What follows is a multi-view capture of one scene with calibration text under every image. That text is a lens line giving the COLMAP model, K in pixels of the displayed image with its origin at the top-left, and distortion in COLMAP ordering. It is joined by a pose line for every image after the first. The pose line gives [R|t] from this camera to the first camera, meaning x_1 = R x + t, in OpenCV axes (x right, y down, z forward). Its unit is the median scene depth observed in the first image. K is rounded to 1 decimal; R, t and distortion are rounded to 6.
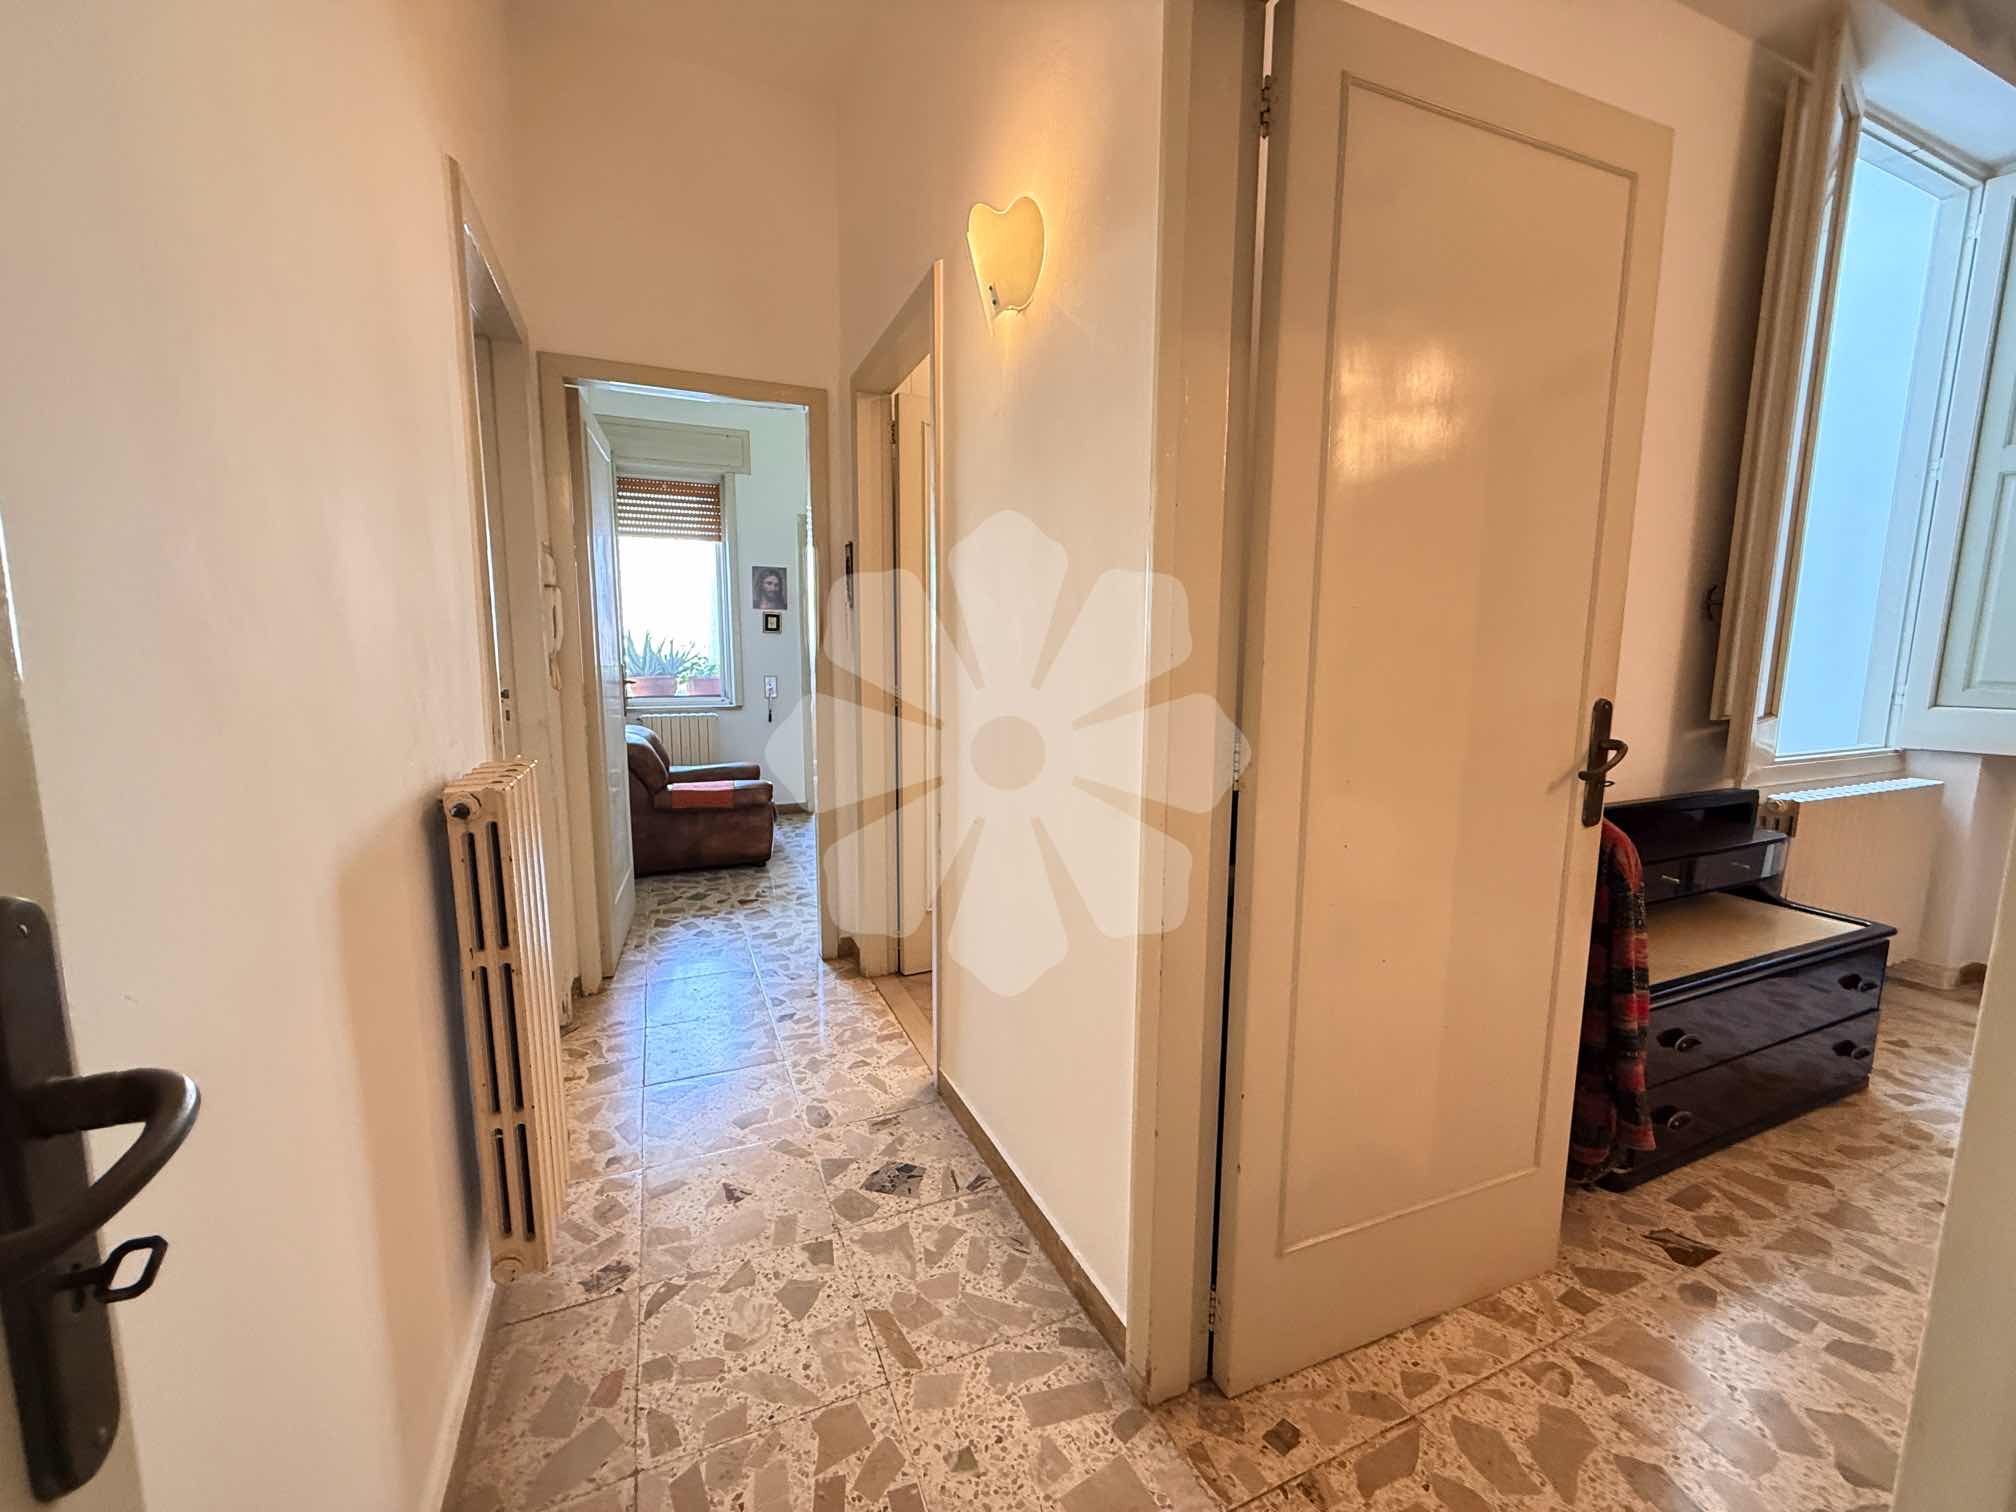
lens RADIAL K [[803.1, 0, 1004.8], [0, 803.1, 759.0], [0, 0, 1]] dist [0.001588, 0.000201]
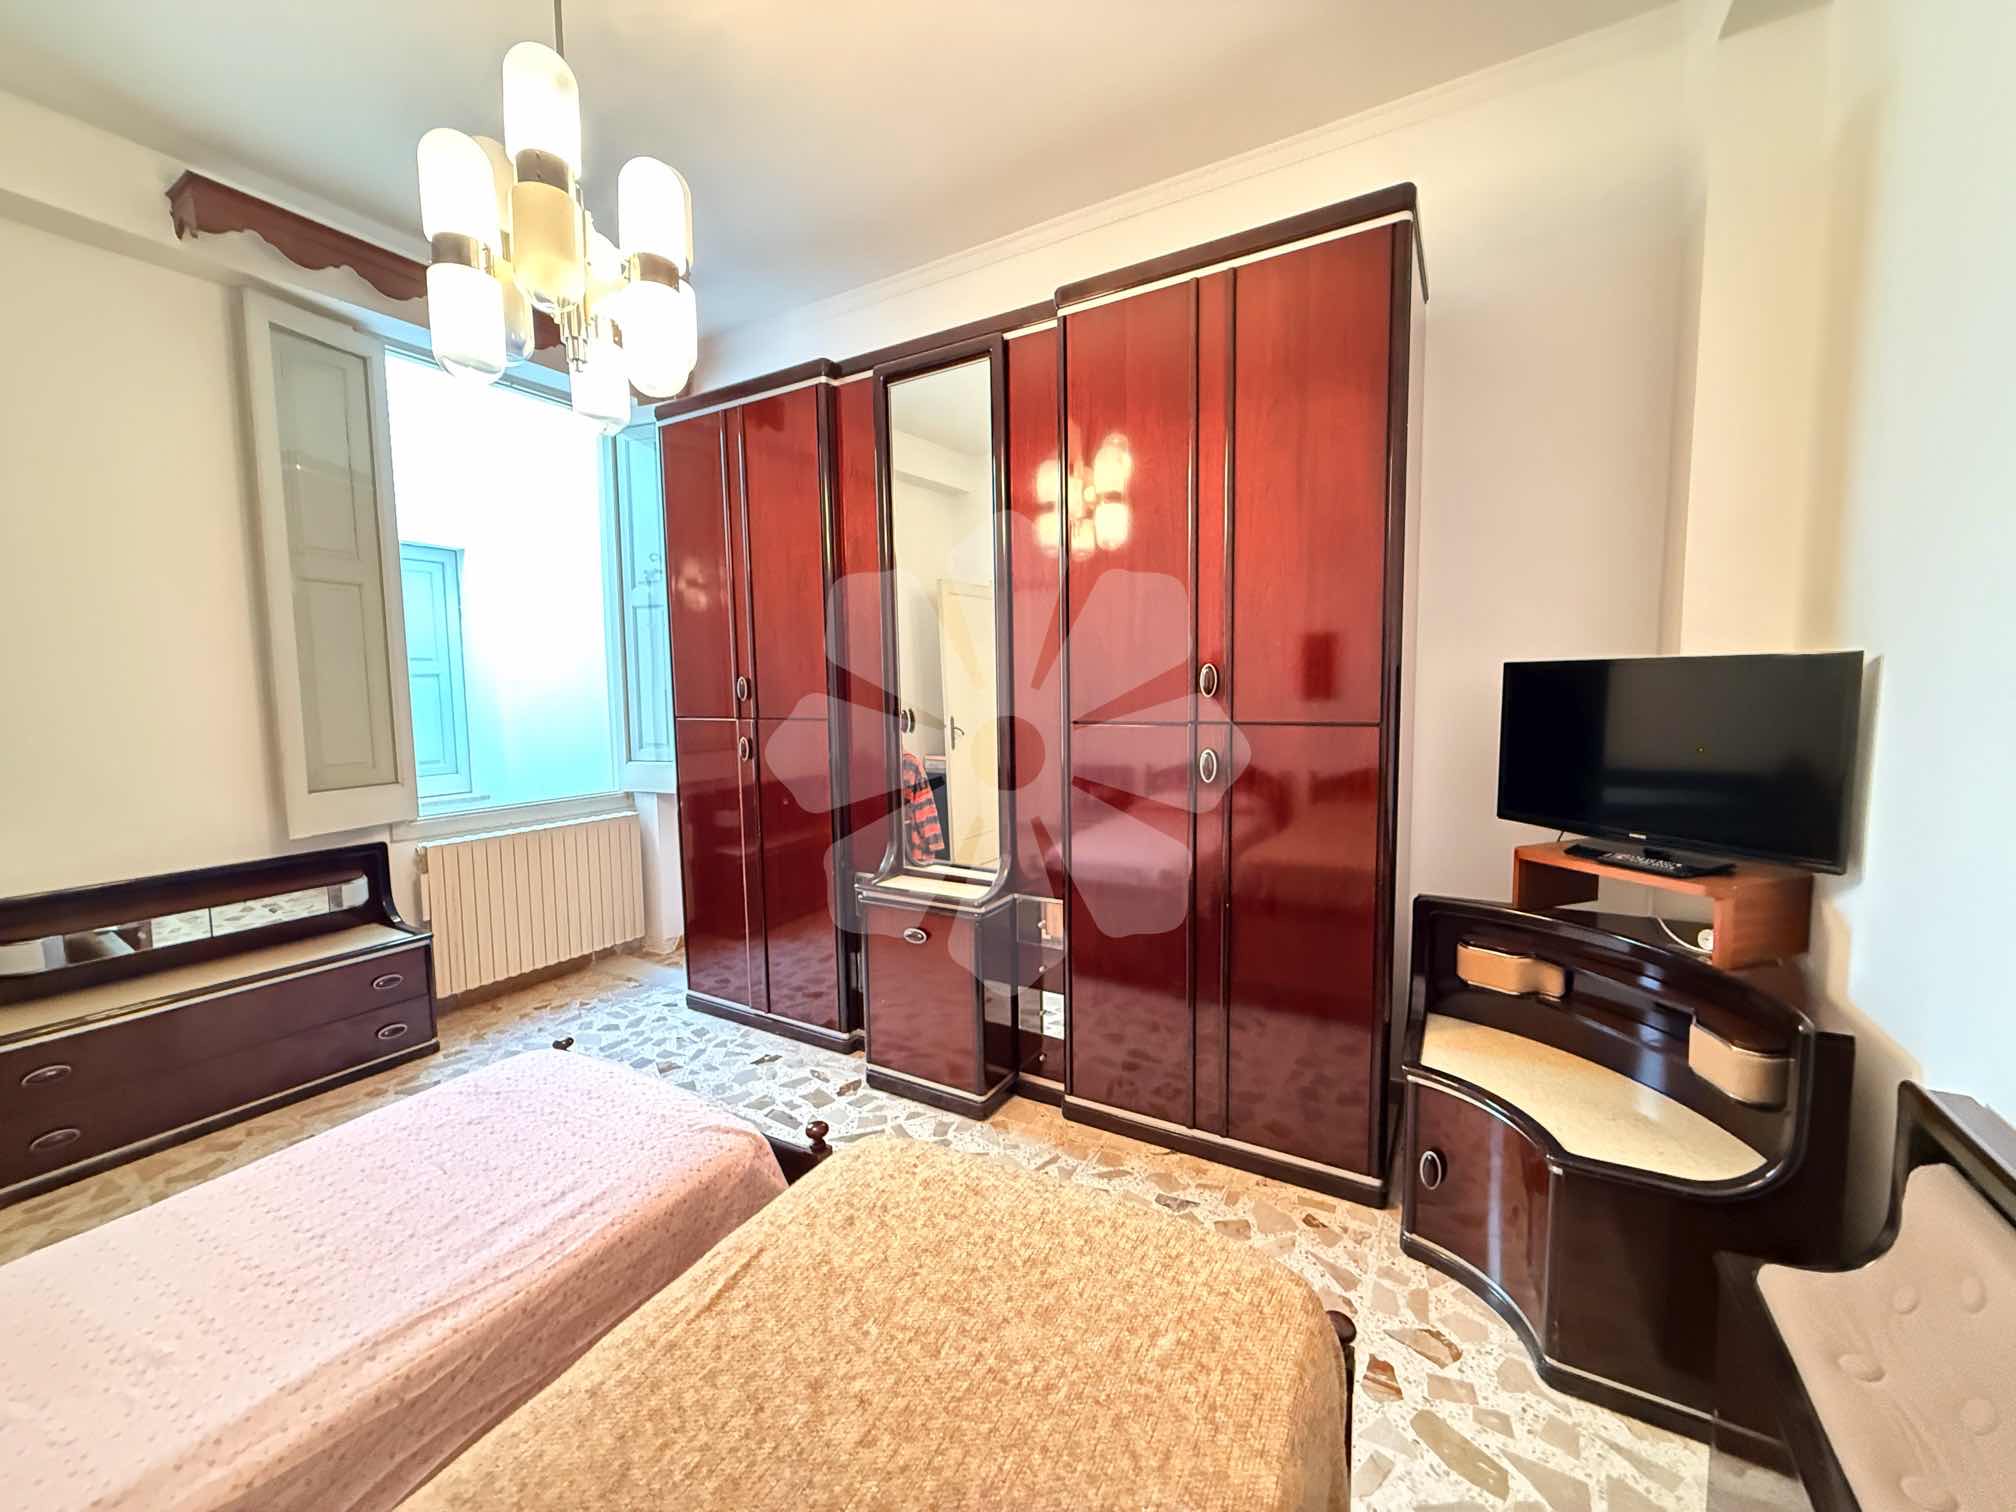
lens RADIAL K [[803.1, 0, 996.0], [0, 803.1, 753.5], [0, 0, 1]] dist [0.001588, 0.000201]
pose [[0.814303, -0.067671, 0.576481, 1.596422], [0.101641, 0.994459, -0.026836, 0.050844], [-0.571471, 0.080446, 0.816669, -1.040333]]
